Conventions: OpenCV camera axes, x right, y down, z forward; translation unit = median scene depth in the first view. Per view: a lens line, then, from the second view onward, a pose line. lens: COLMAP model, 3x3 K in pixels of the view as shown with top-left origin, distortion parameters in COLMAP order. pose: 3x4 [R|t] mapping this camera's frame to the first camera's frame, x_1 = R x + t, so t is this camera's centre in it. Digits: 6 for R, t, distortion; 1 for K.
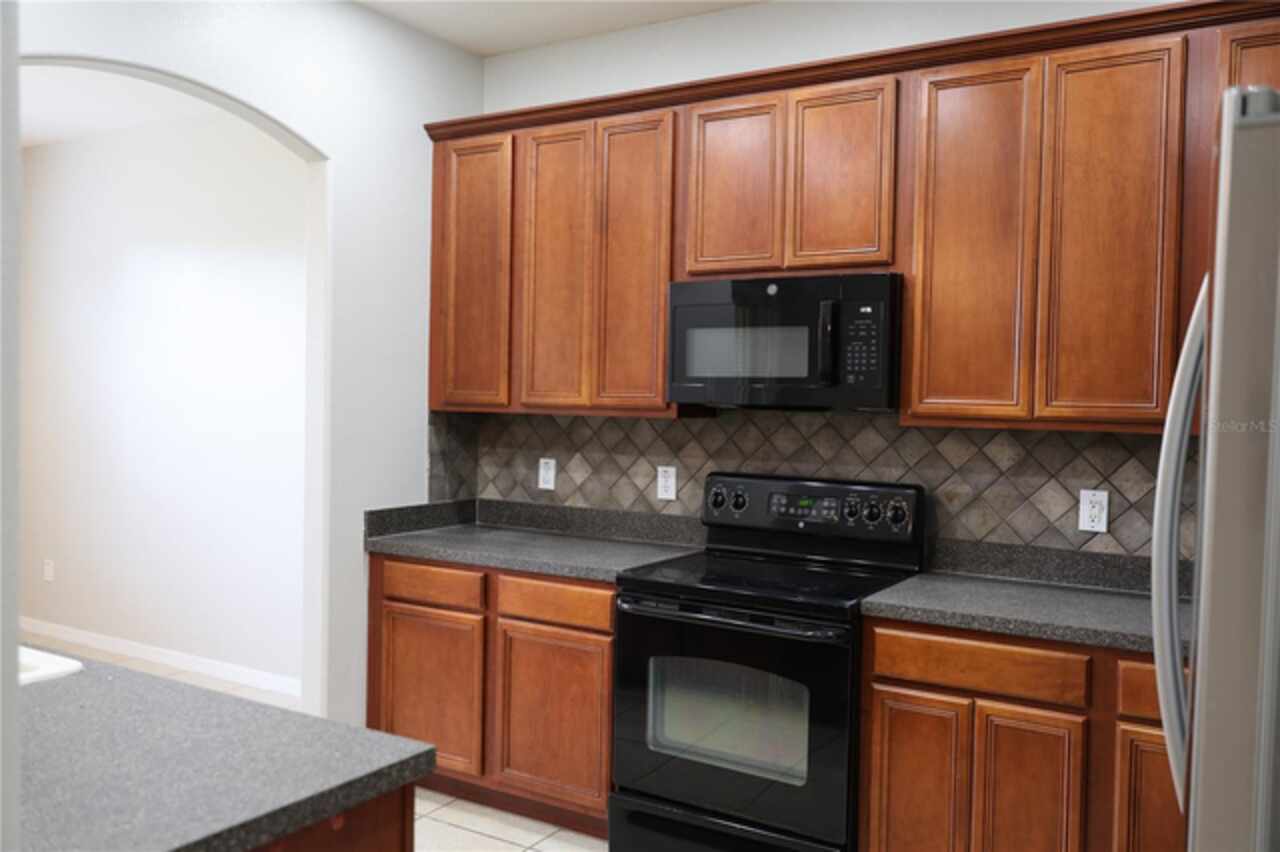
lens RADIAL K [[1057.0, 0, 640.0], [0, 1057.0, 426.0], [0, 0, 1]] dist [0.002636, 0.000710]
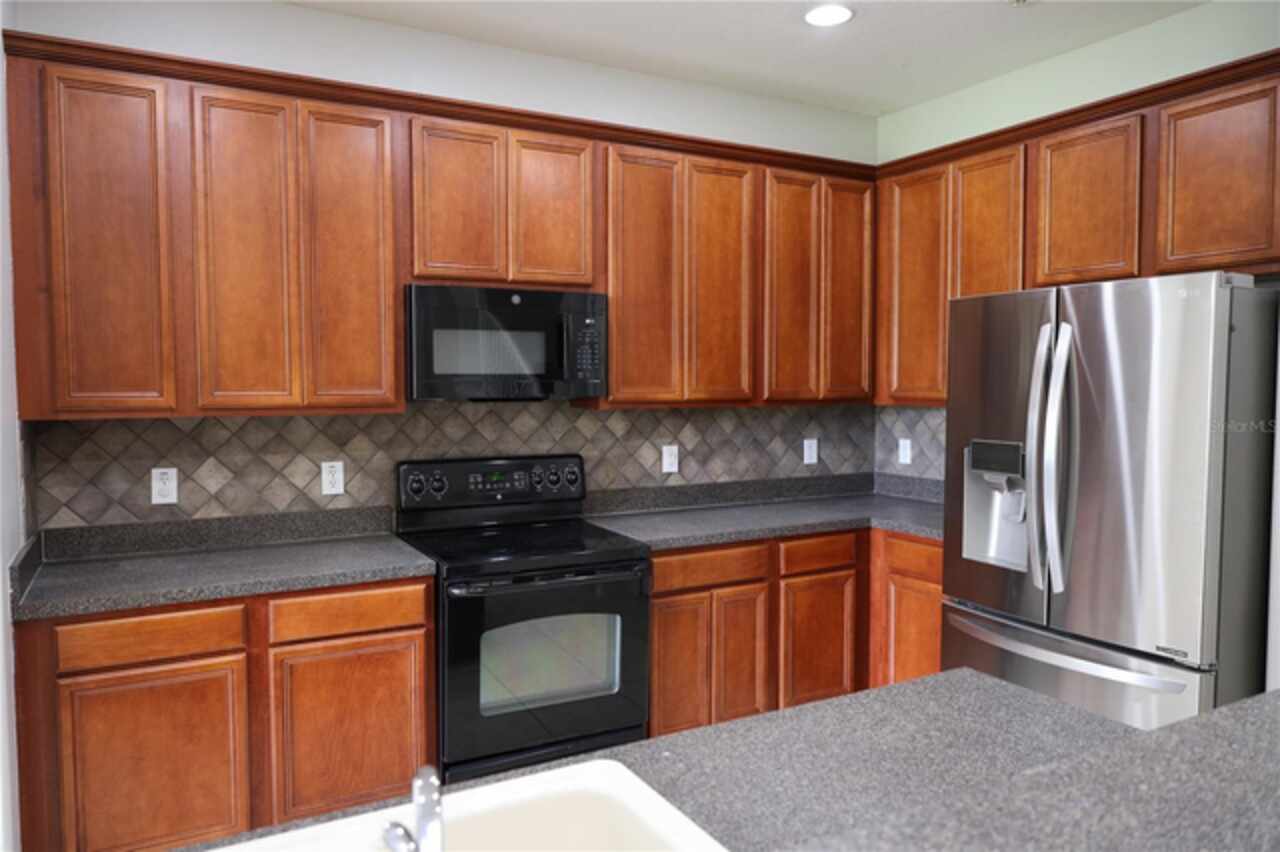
lens RADIAL K [[874.9, 0, 640.0], [0, 874.9, 426.0], [0, 0, 1]] dist [-0.004853, -0.000712]
pose [[0.489598, -0.067191, 0.869356, -0.613830], [0.033881, 0.997740, 0.058032, -0.037536], [-0.871290, 0.001042, 0.490767, 0.374416]]
